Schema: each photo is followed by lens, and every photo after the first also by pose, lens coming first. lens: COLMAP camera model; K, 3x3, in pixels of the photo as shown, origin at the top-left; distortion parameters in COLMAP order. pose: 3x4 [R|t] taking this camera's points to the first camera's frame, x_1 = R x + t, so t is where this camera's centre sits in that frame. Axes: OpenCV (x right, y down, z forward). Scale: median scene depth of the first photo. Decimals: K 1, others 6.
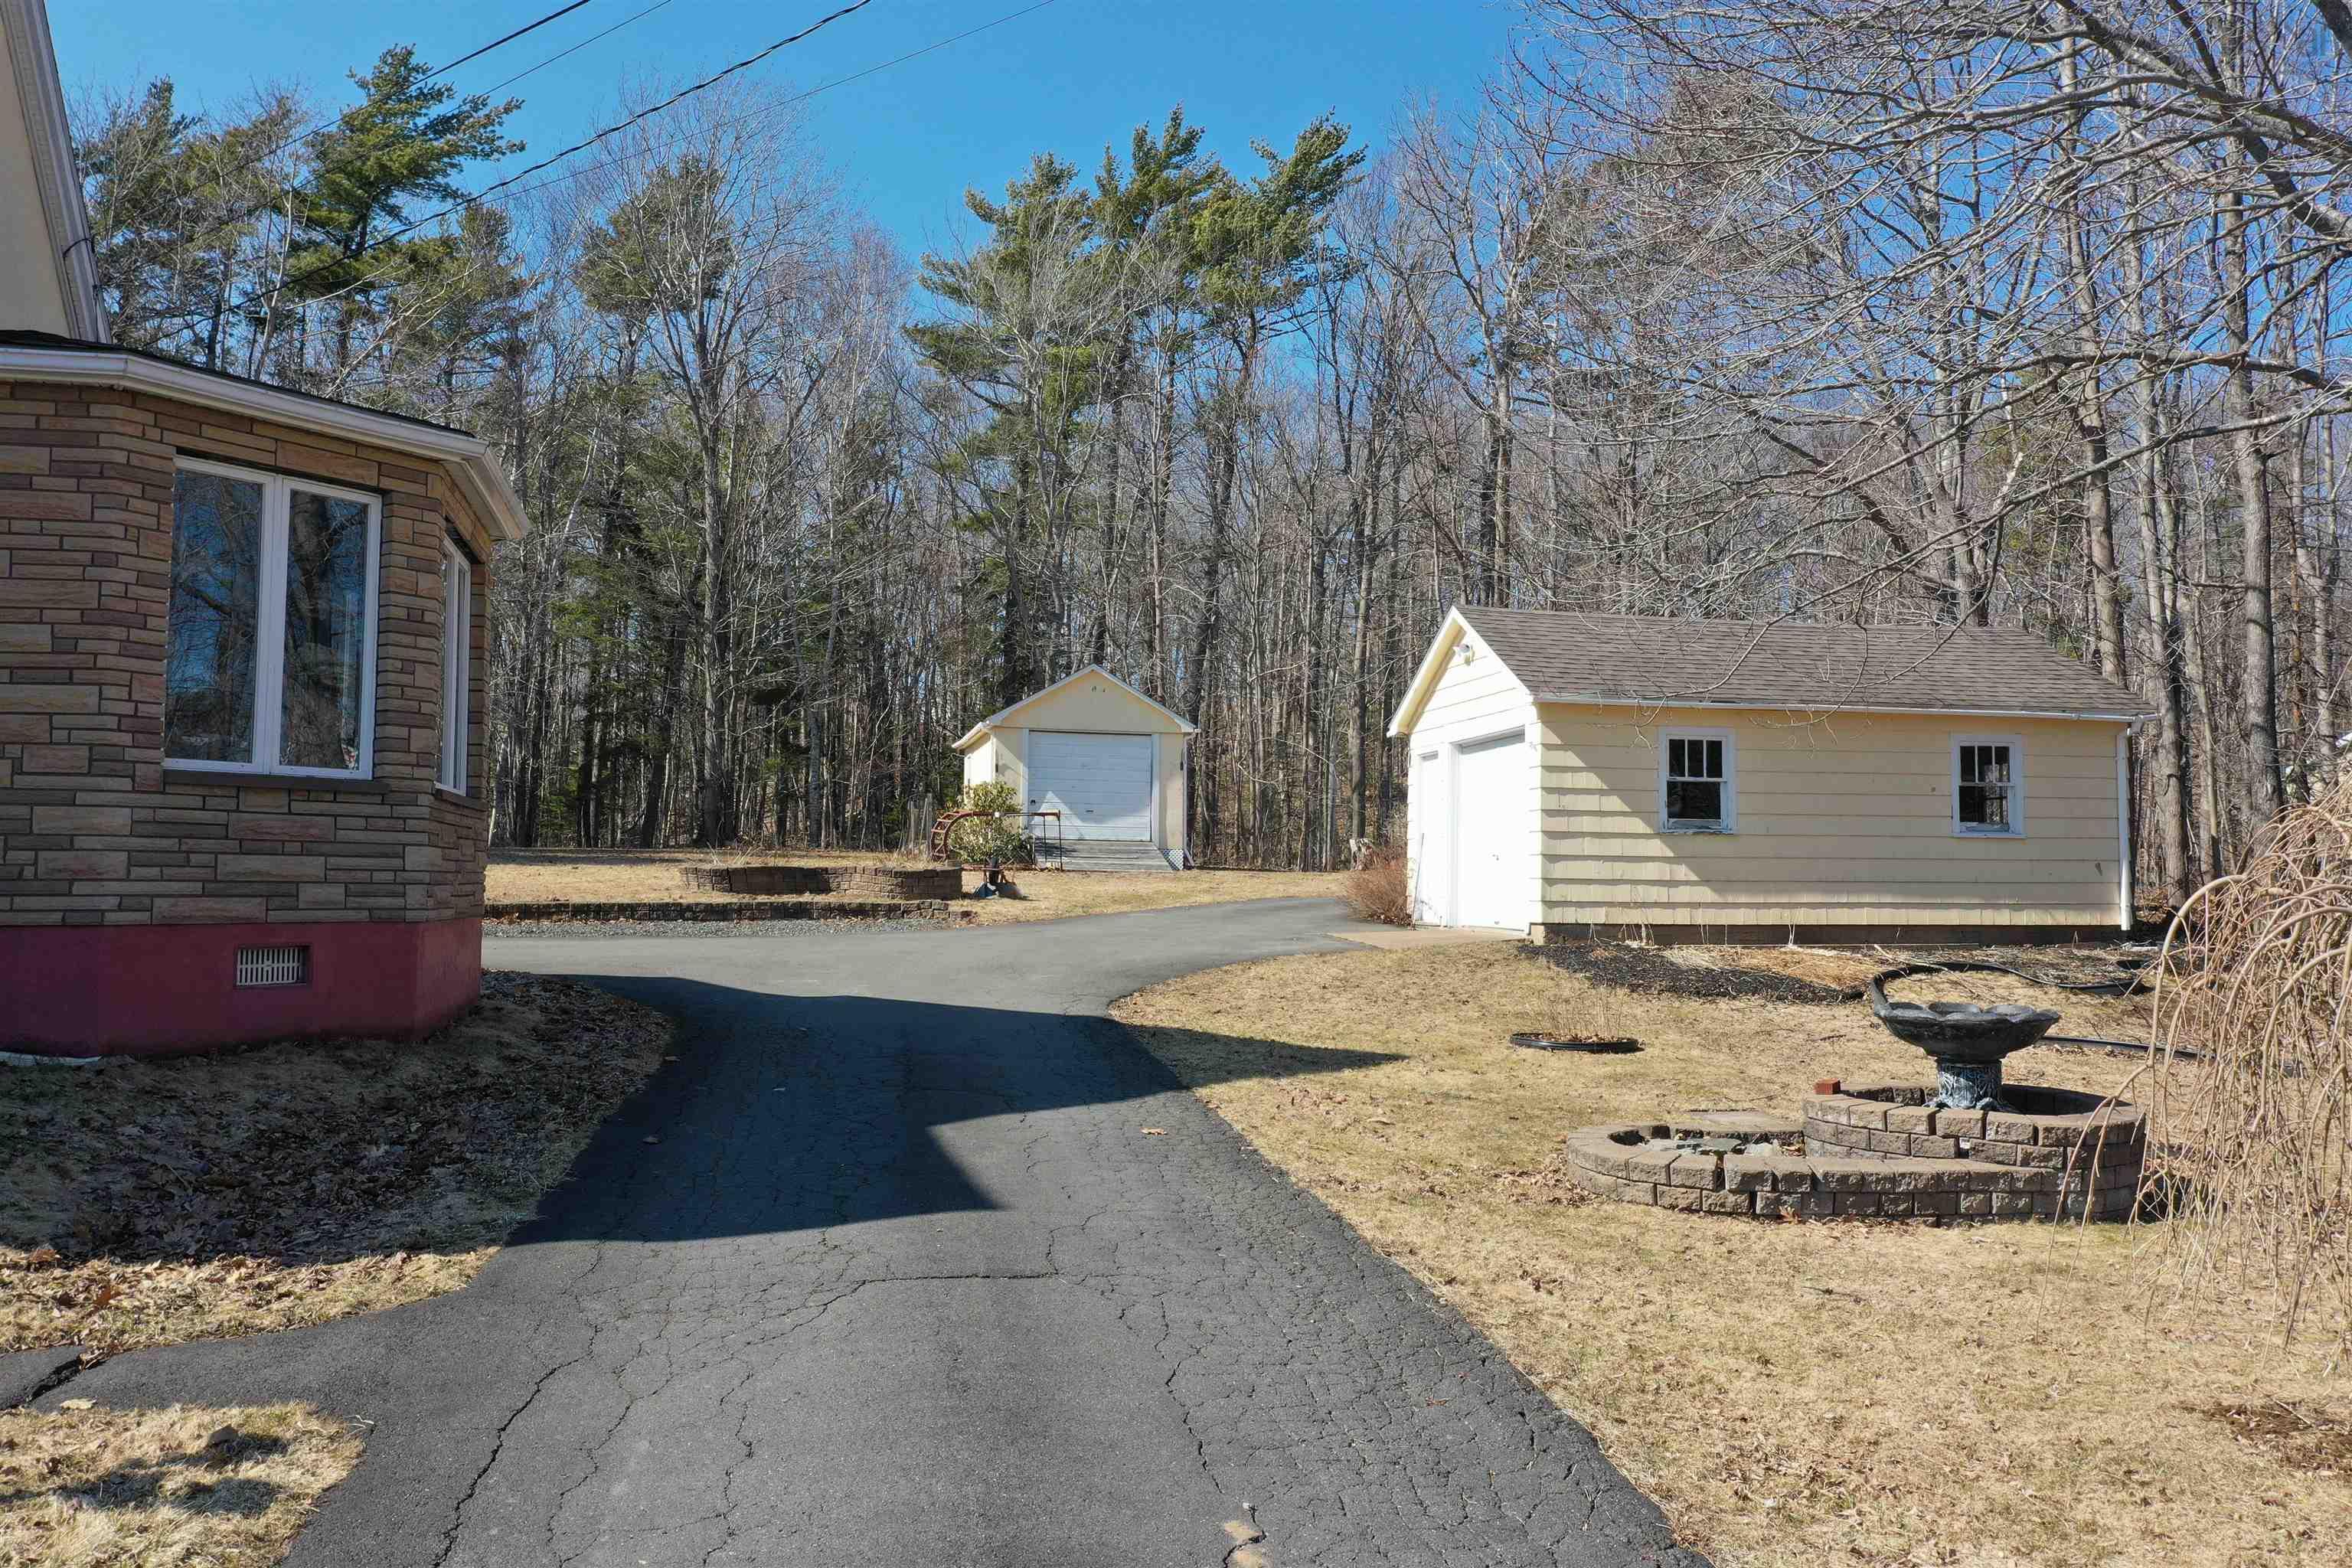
lens RADIAL K [[1842.6, 0, 1176.0], [0, 1842.6, 784.0], [0, 0, 1]] dist [-0.018681, 0.001828]
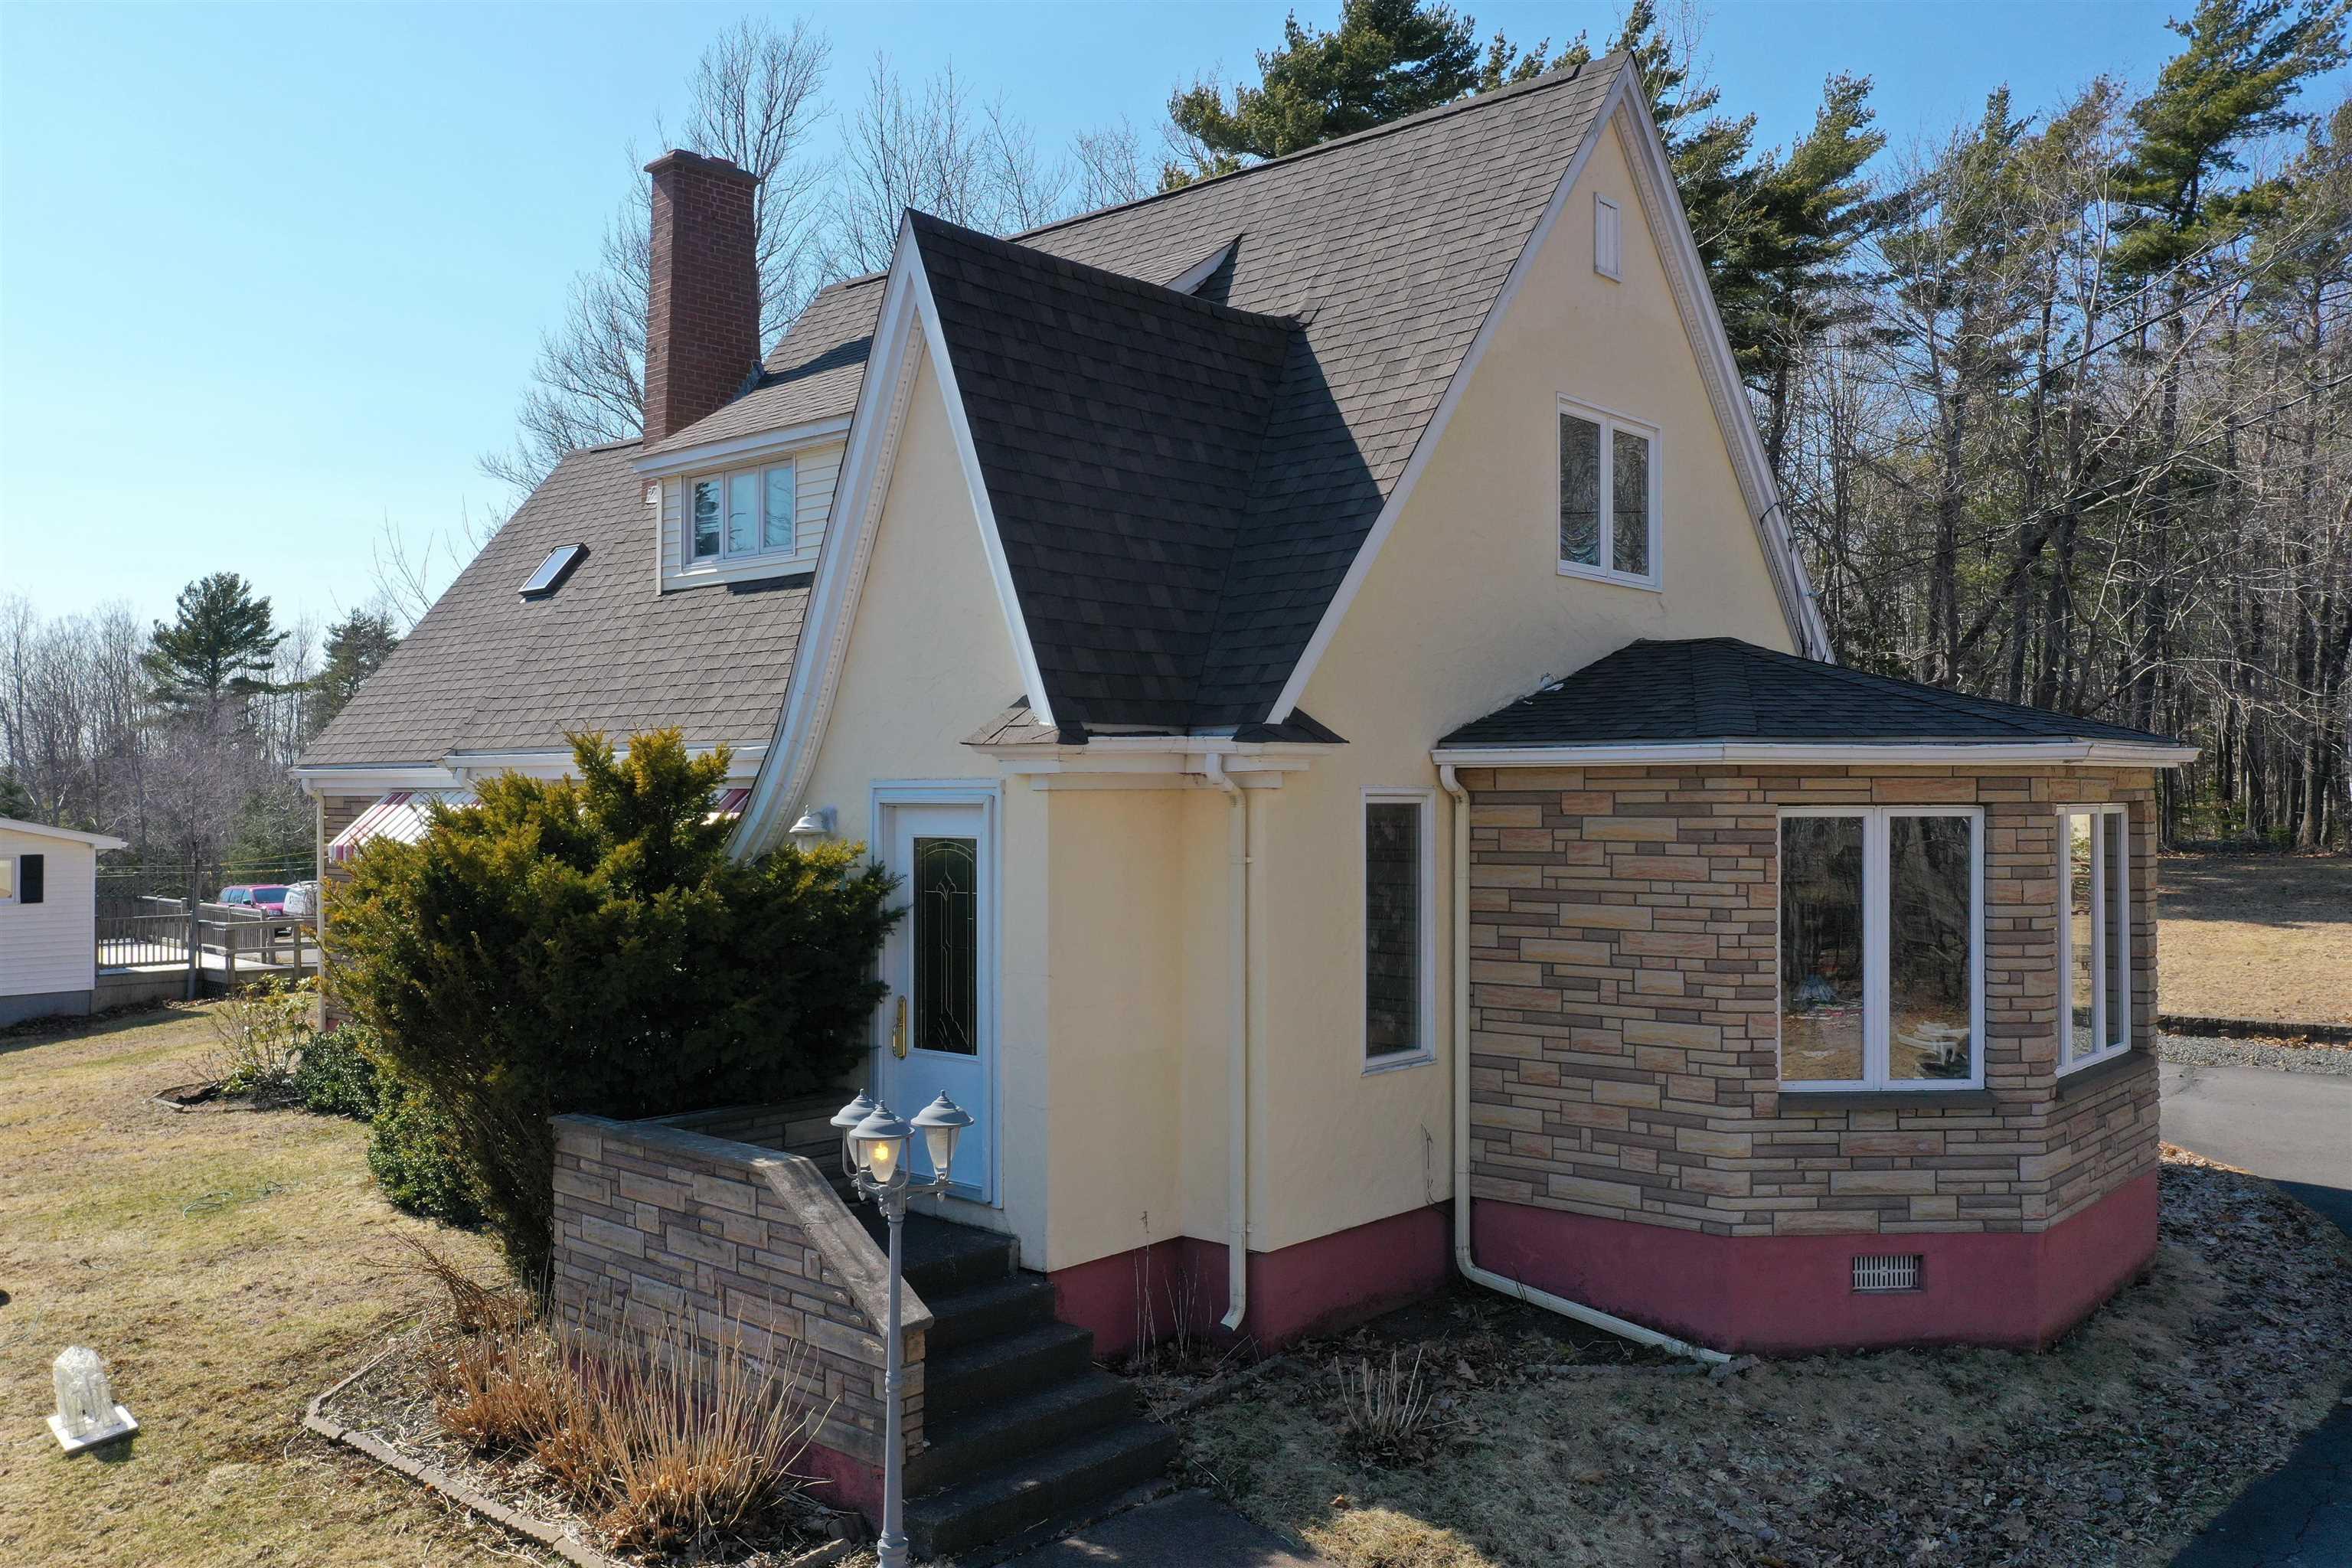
lens RADIAL K [[1868.7, 0, 1187.0], [0, 1868.7, 773.3], [0, 0, 1]] dist [-0.004484, -0.003656]
pose [[0.579137, -0.013482, -0.815119, 0.063812], [0.051143, 0.998495, 0.019822, -0.093235], [0.813624, -0.053167, 0.578955, 0.022540]]
